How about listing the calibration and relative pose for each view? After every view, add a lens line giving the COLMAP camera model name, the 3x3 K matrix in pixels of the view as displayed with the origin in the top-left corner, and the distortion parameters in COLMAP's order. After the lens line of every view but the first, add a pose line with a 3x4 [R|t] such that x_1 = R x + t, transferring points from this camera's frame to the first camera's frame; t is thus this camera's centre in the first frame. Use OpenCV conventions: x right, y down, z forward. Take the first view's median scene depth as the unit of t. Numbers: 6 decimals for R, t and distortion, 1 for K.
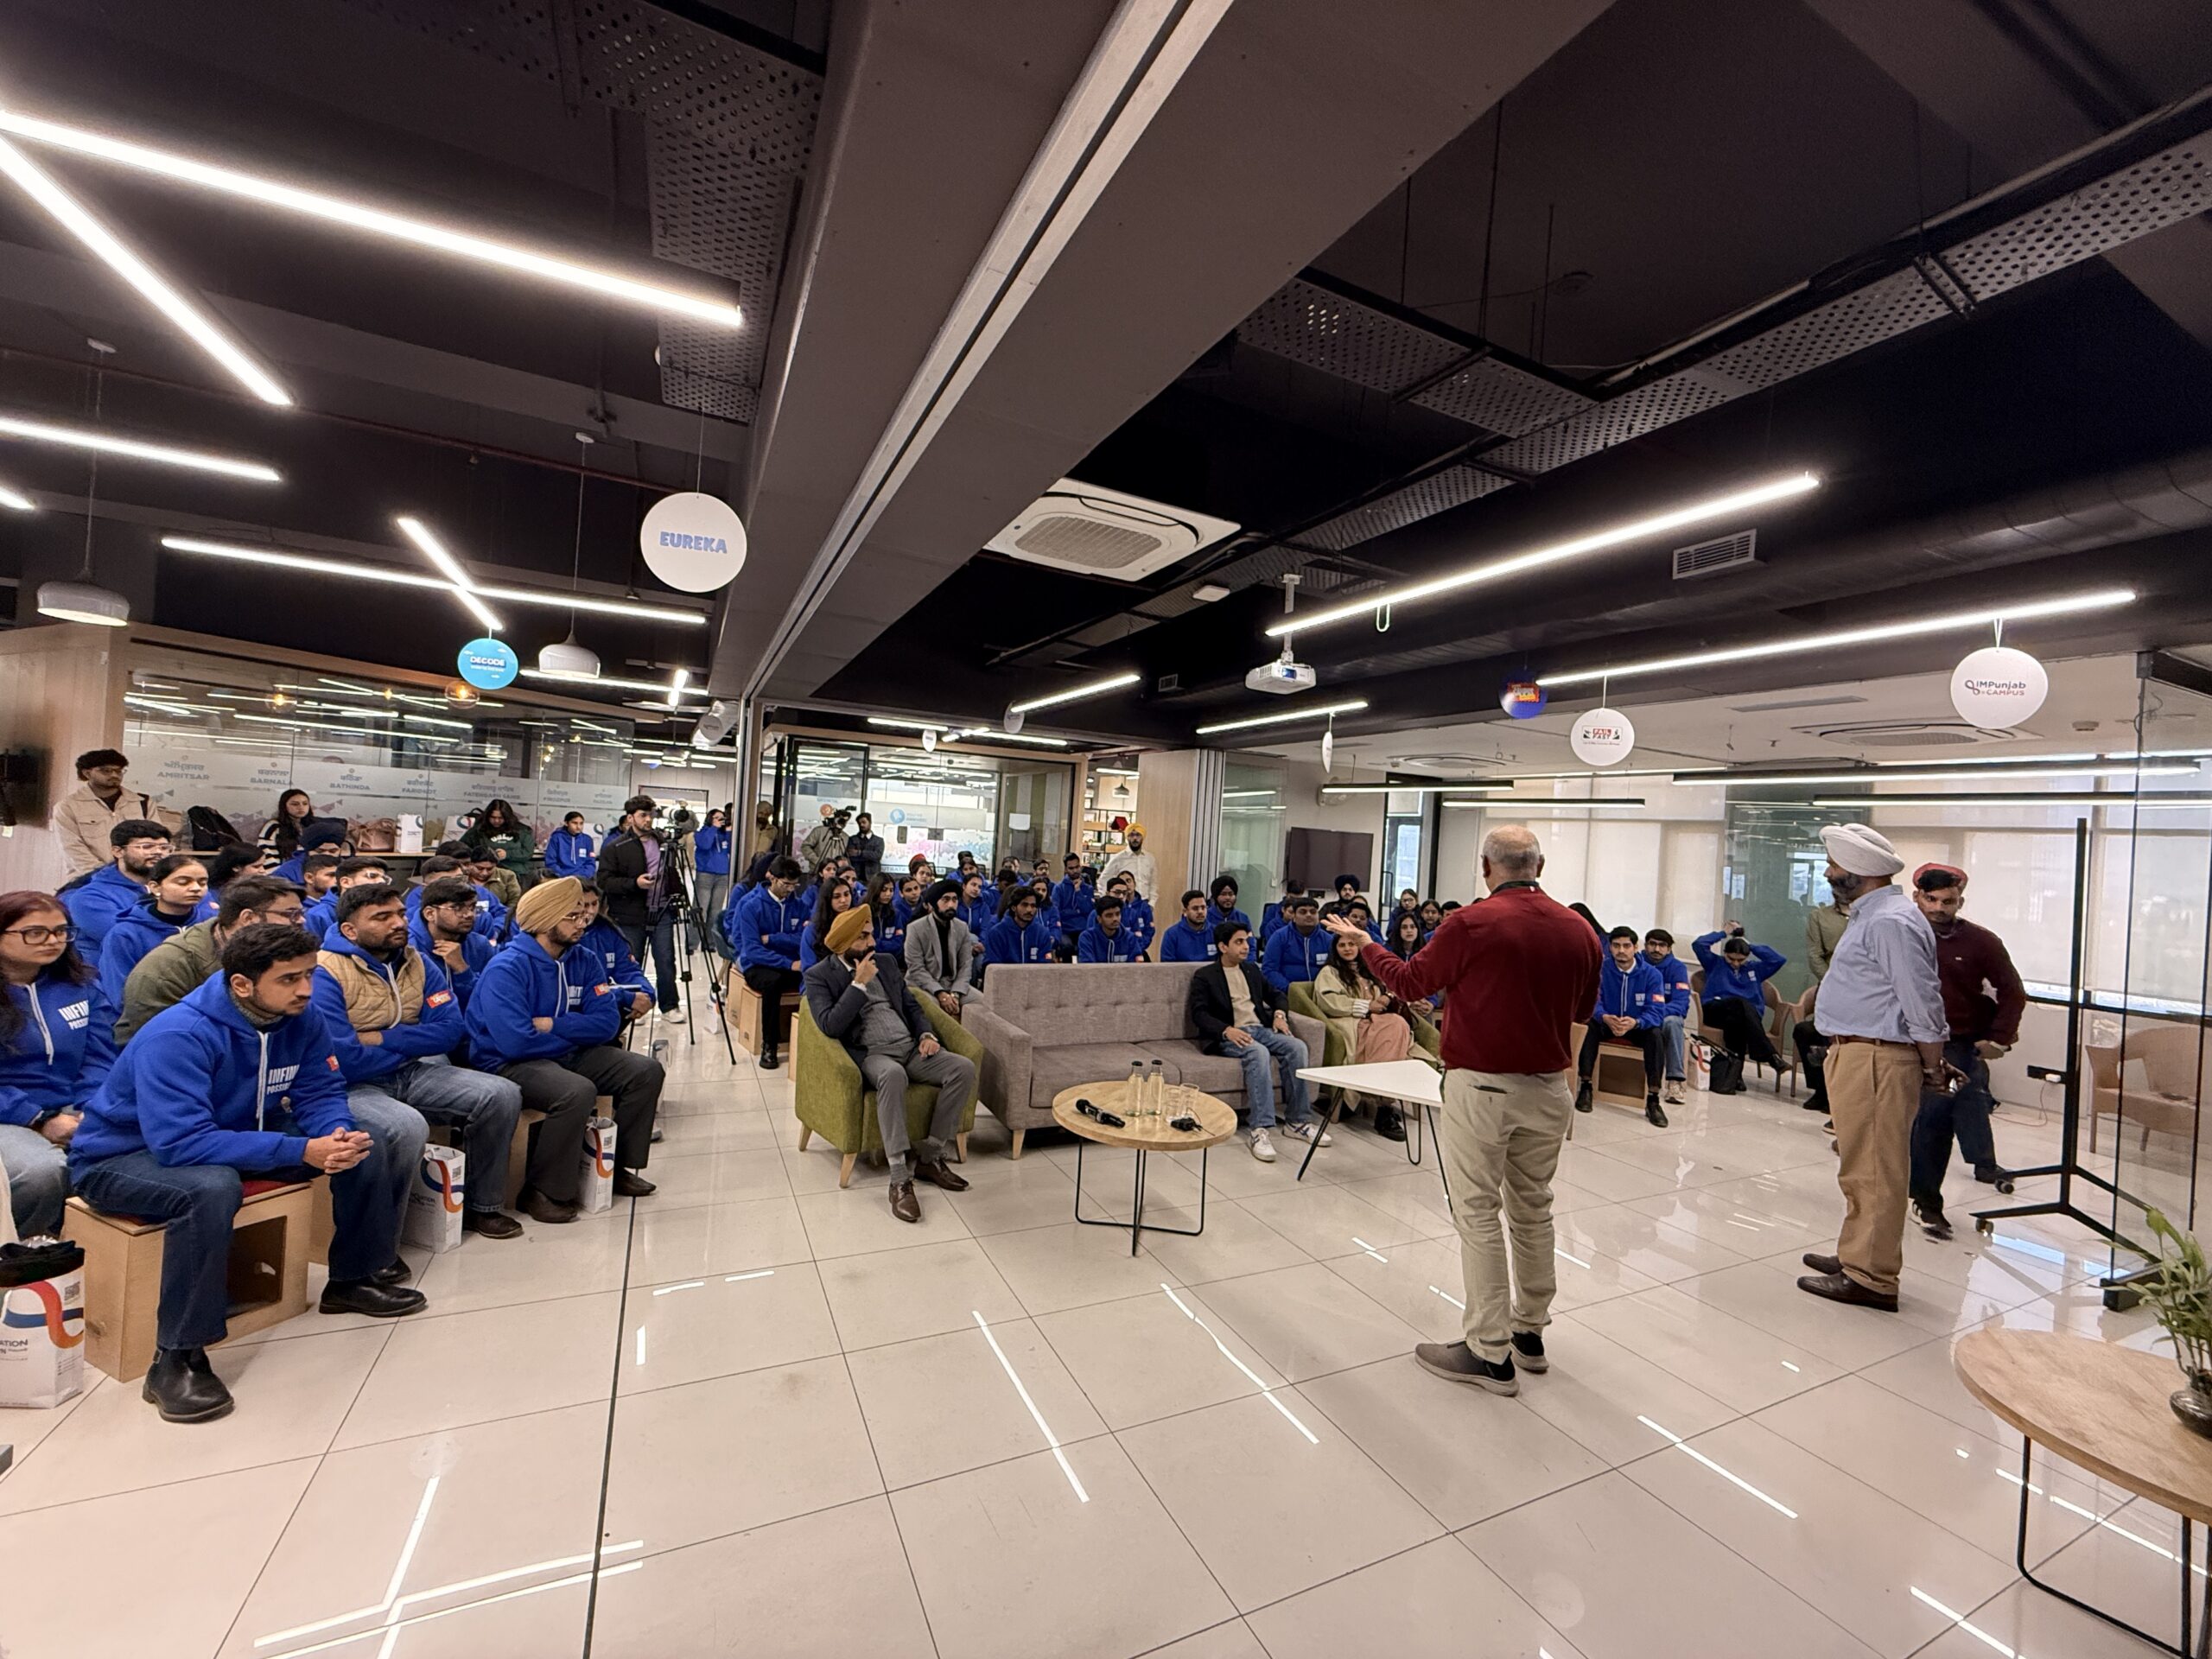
lens RADIAL K [[879.9, 0, 1106.0], [0, 879.9, 829.5], [0, 0, 1]] dist [-0.000228, -0.000192]
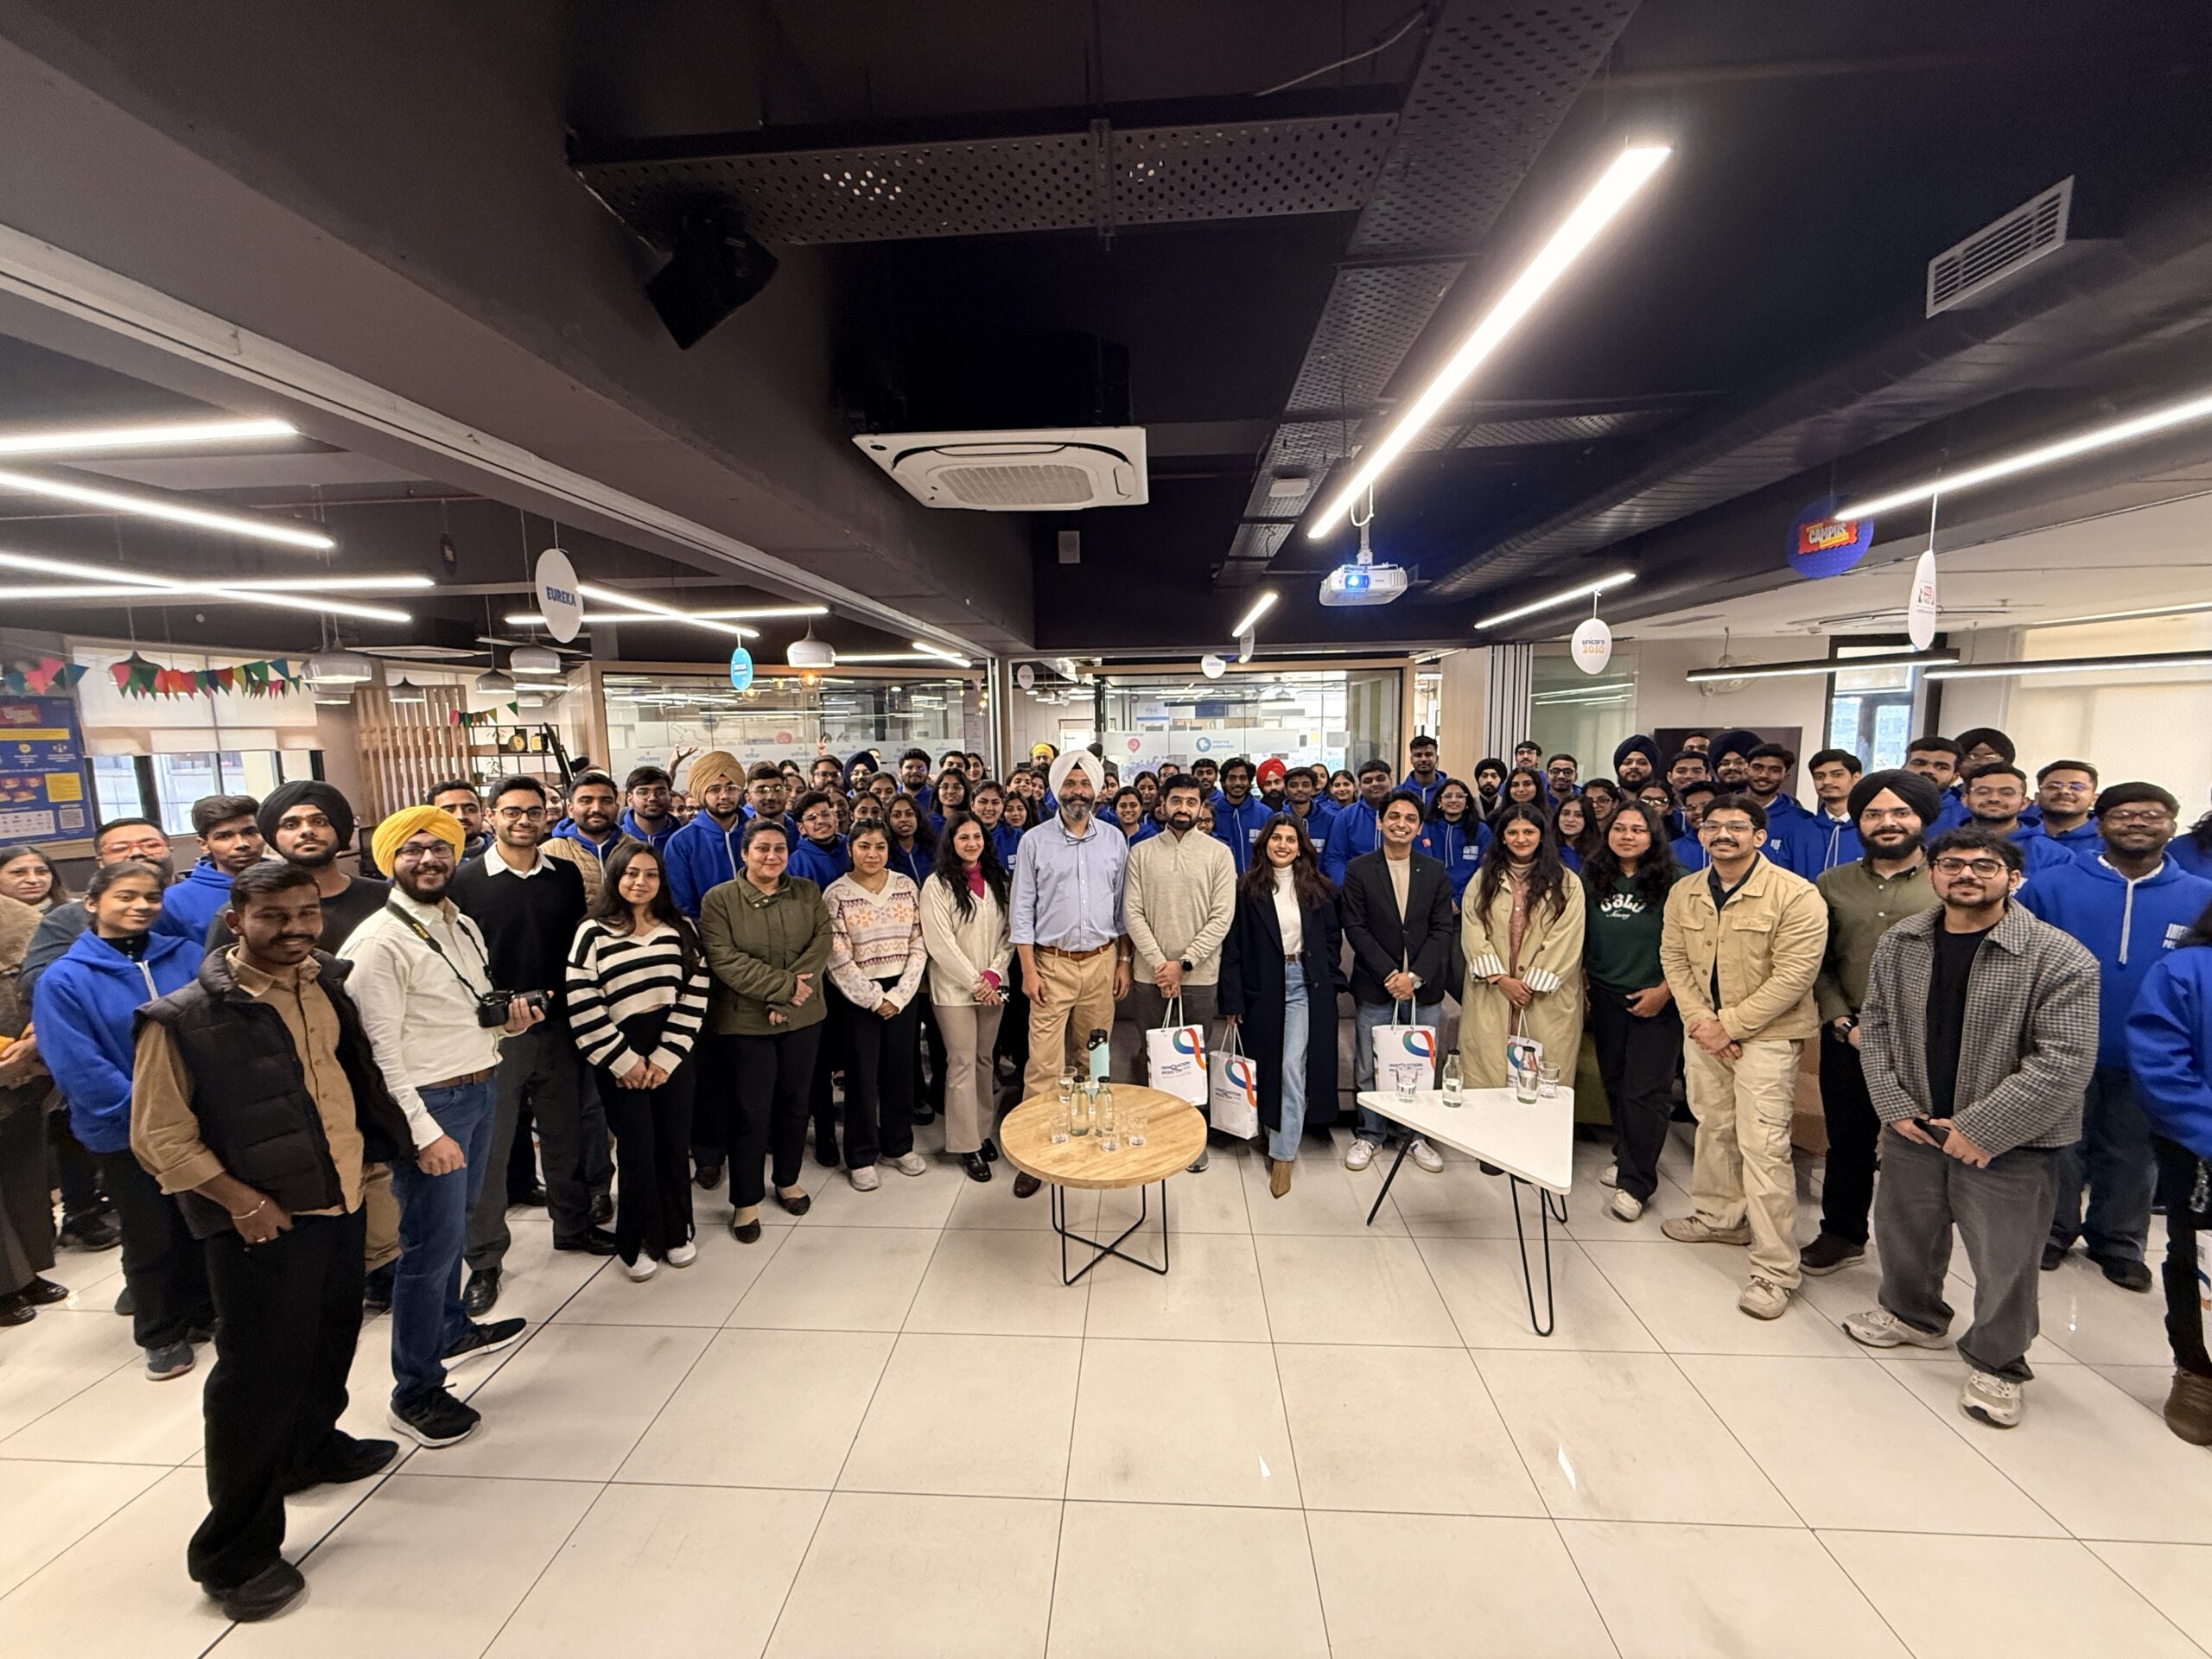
lens RADIAL K [[879.9, 0, 1106.0], [0, 879.9, 829.5], [0, 0, 1]] dist [-0.000228, -0.000192]
pose [[0.864774, -0.018054, -0.501837, 0.389814], [0.075577, 0.992650, 0.094523, -0.052395], [0.496442, -0.119669, 0.859782, 0.208893]]
